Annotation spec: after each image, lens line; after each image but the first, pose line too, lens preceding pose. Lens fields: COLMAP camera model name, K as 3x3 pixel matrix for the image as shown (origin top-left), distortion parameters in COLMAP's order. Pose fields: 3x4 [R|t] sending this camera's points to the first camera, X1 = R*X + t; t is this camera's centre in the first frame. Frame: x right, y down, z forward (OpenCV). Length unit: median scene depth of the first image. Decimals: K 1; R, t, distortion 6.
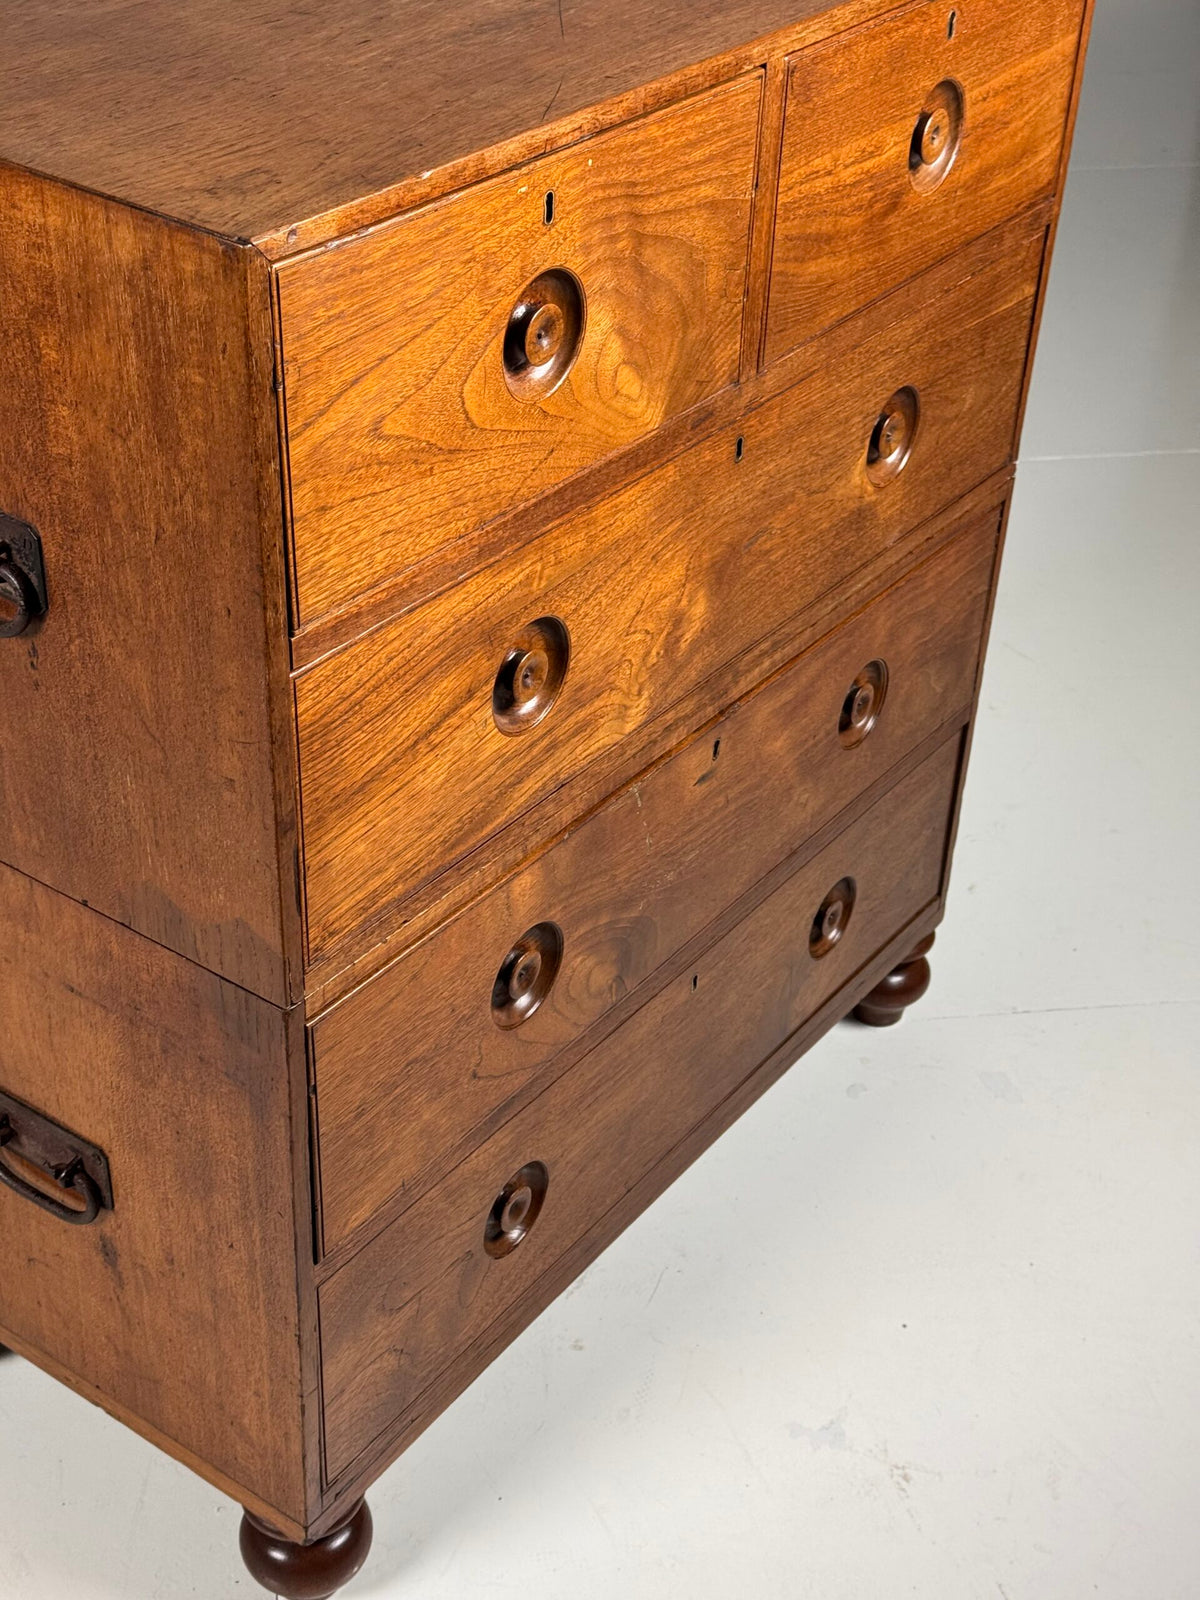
lens RADIAL K [[2232.5, 0, 582.8], [0, 2232.5, 807.0], [0, 0, 1]] dist [0.120178, 0.000000]
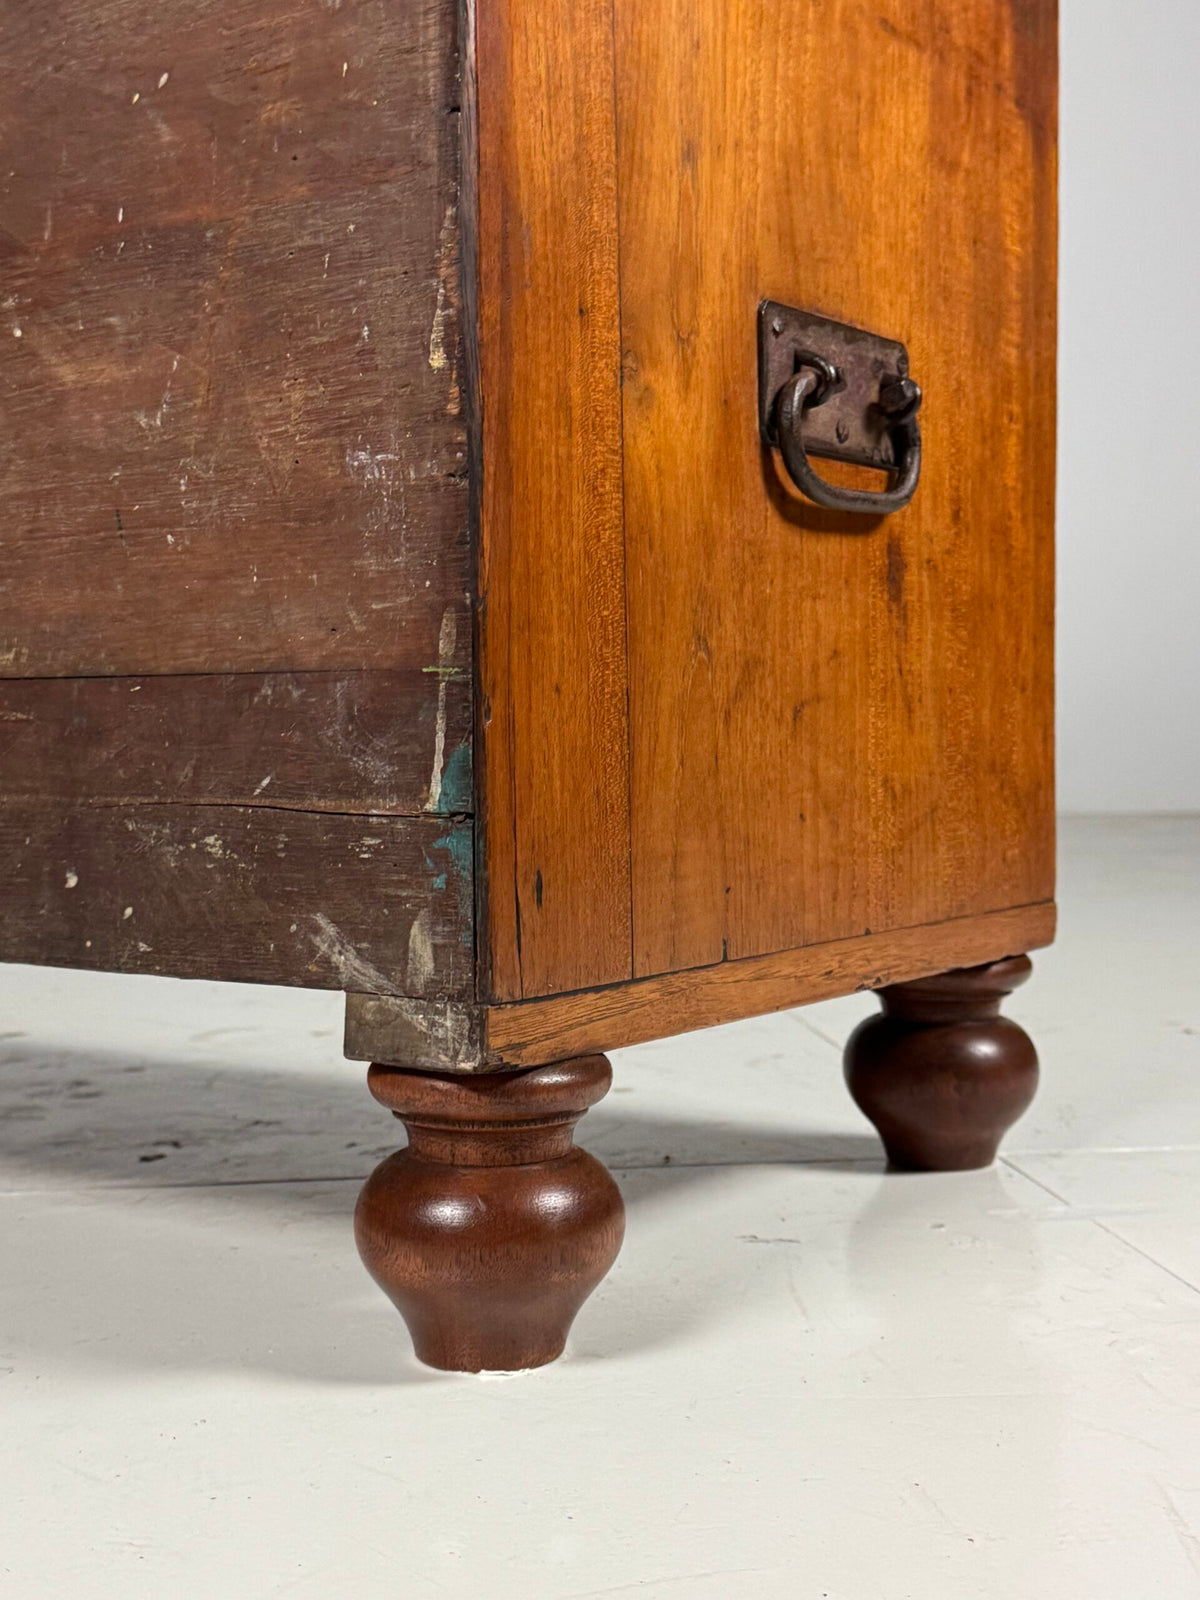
lens RADIAL K [[2034.9, 0, 573.0], [0, 2034.9, 777.9], [0, 0, 1]] dist [0.155052, 0.000000]
pose [[-0.002933, -0.058946, 0.998257, -0.847324], [0.574669, 0.816862, 0.049923, 0.177717], [-0.818381, 0.573814, 0.031479, 1.180260]]
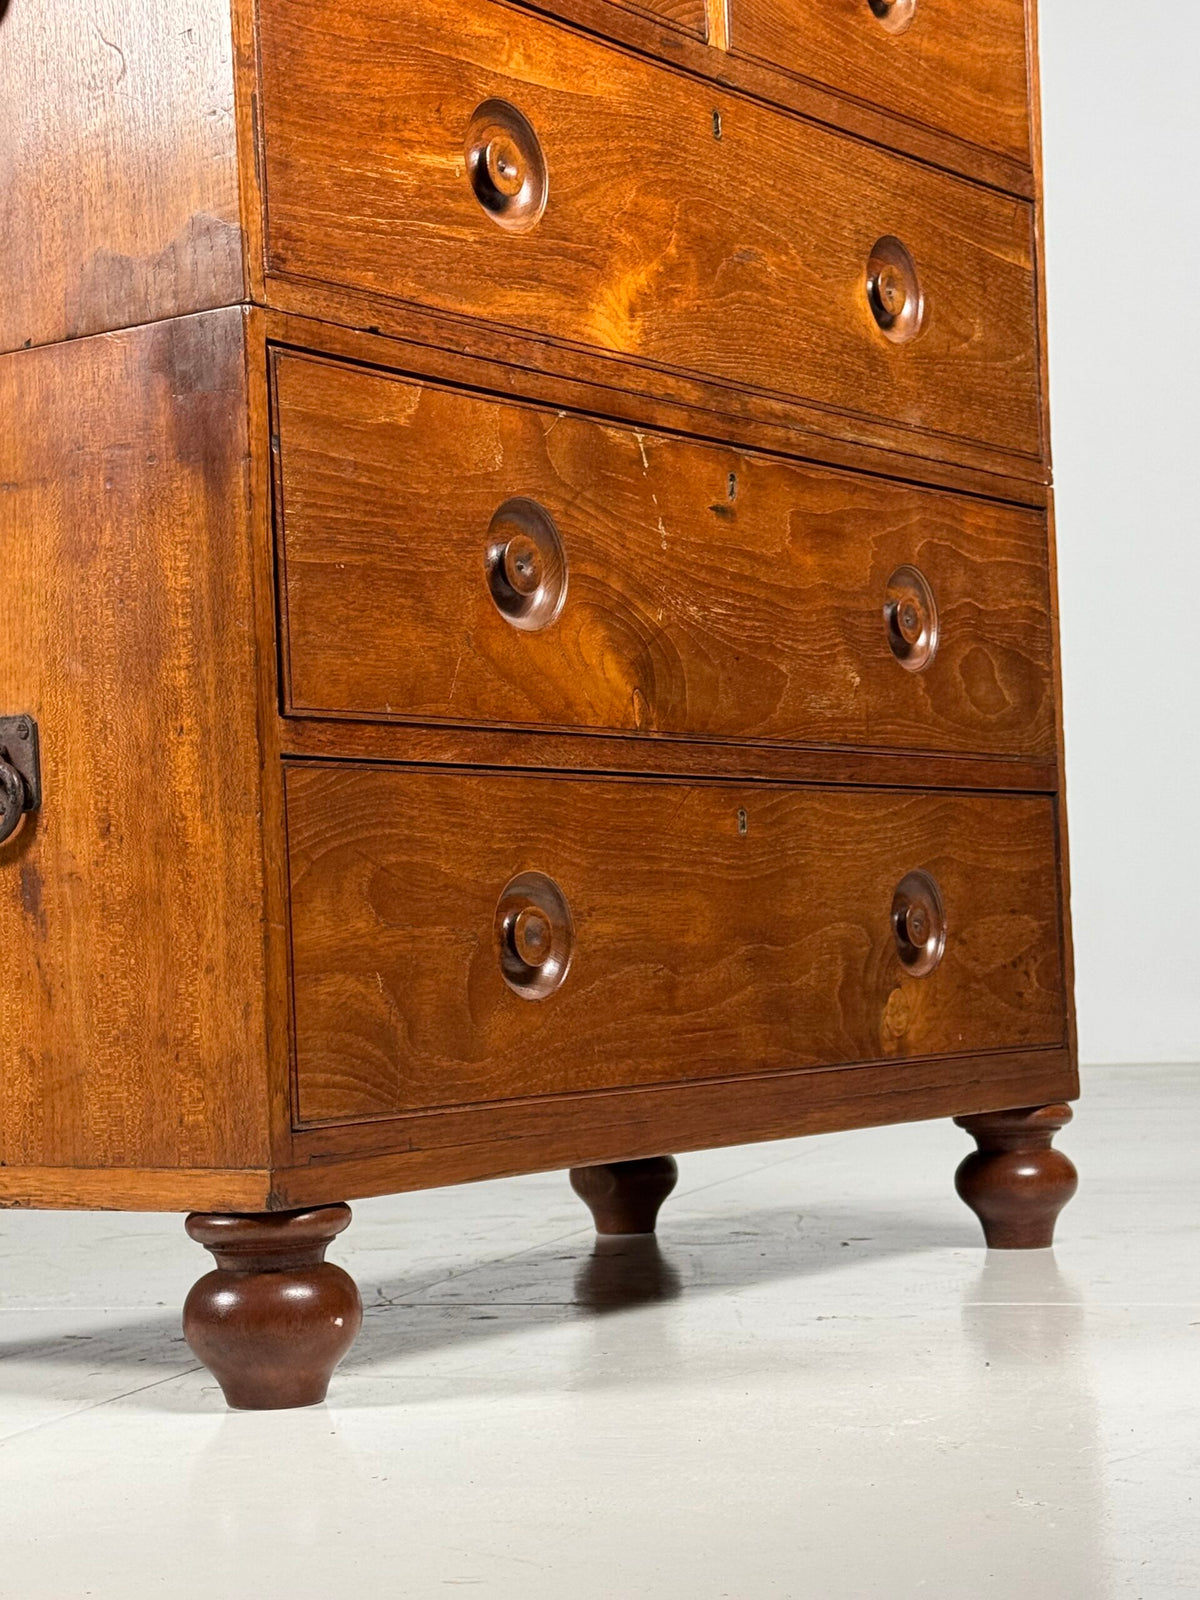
lens RADIAL K [[2880.3, 0, 611.6], [0, 2880.3, 854.4], [0, 0, 1]] dist [0.150035, 0.000000]
pose [[0.997321, -0.073056, 0.003622, -0.004093], [0.060784, 0.800220, -0.596619, 0.892964], [0.040688, 0.595241, 0.802517, 0.175906]]
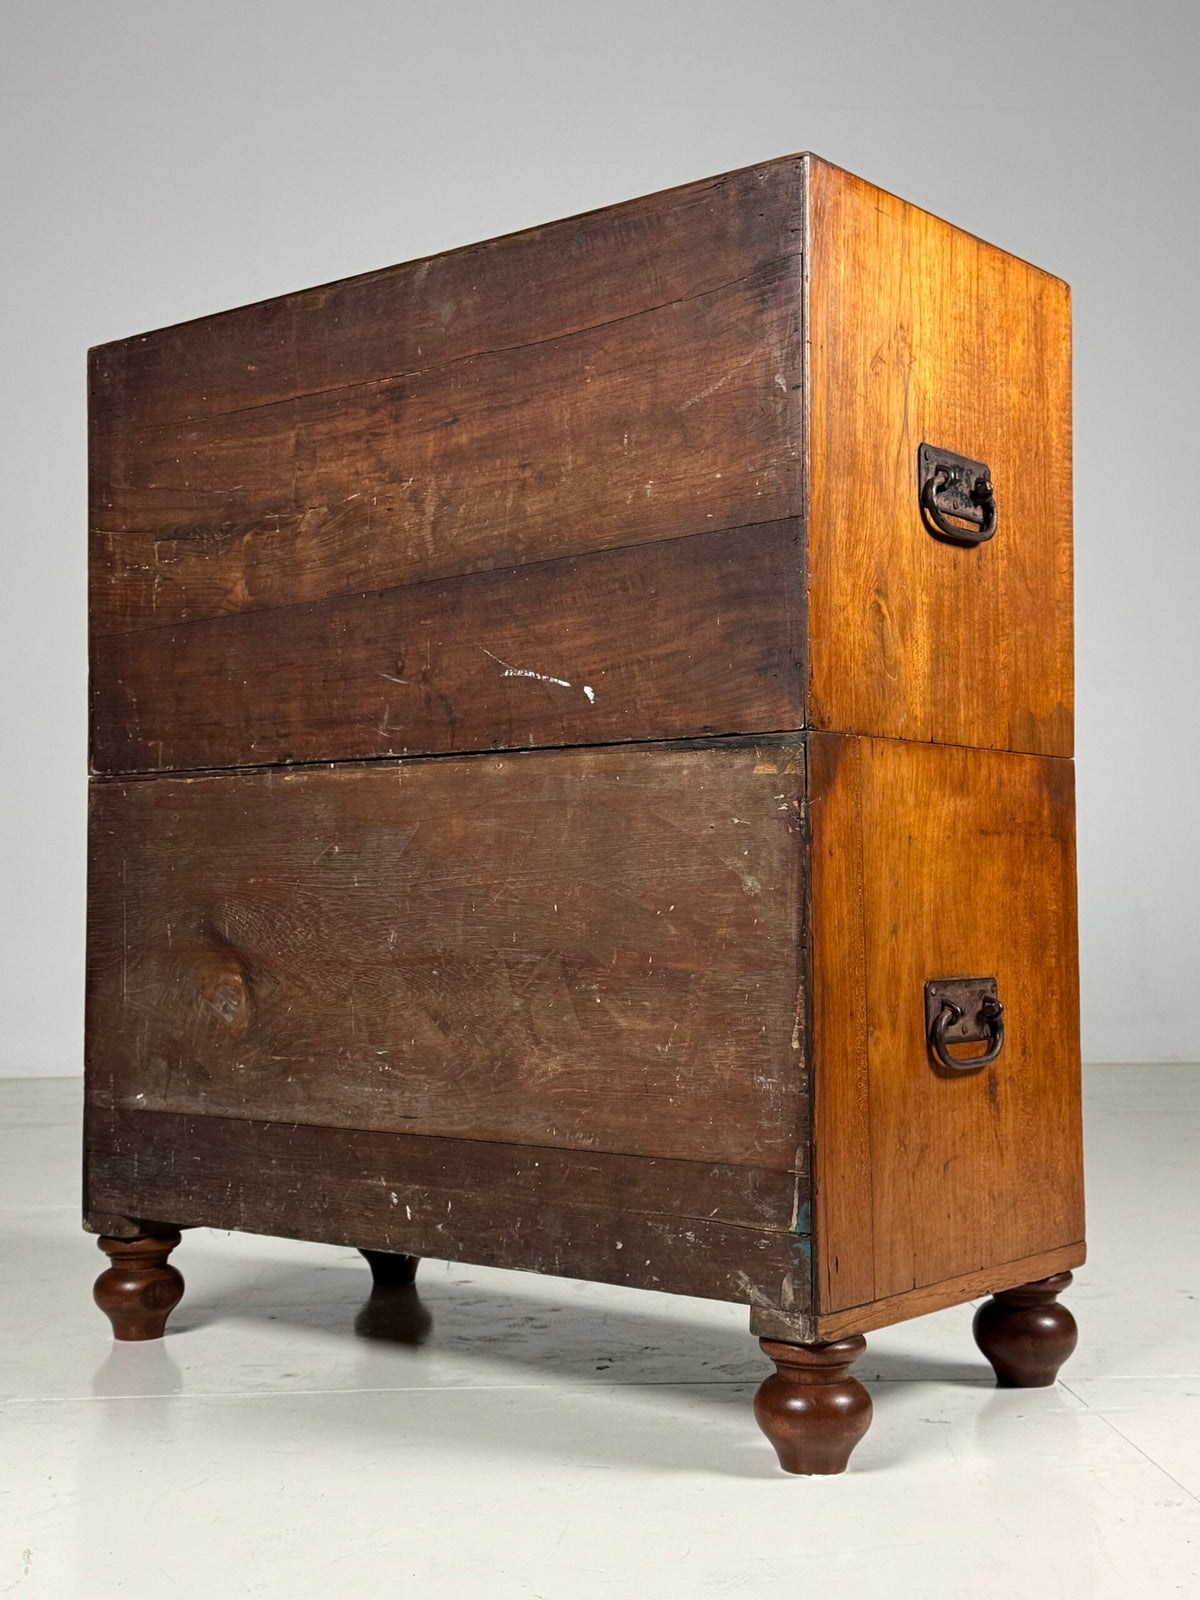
lens RADIAL K [[2034.9, 0, 604.2], [0, 2034.9, 806.0], [0, 0, 1]] dist [0.155052, 0.000000]
pose [[0.051705, 0.011031, 0.998601, -1.515269], [0.571355, 0.819793, -0.038639, -0.018405], [-0.819073, 0.572554, 0.036085, 1.135978]]
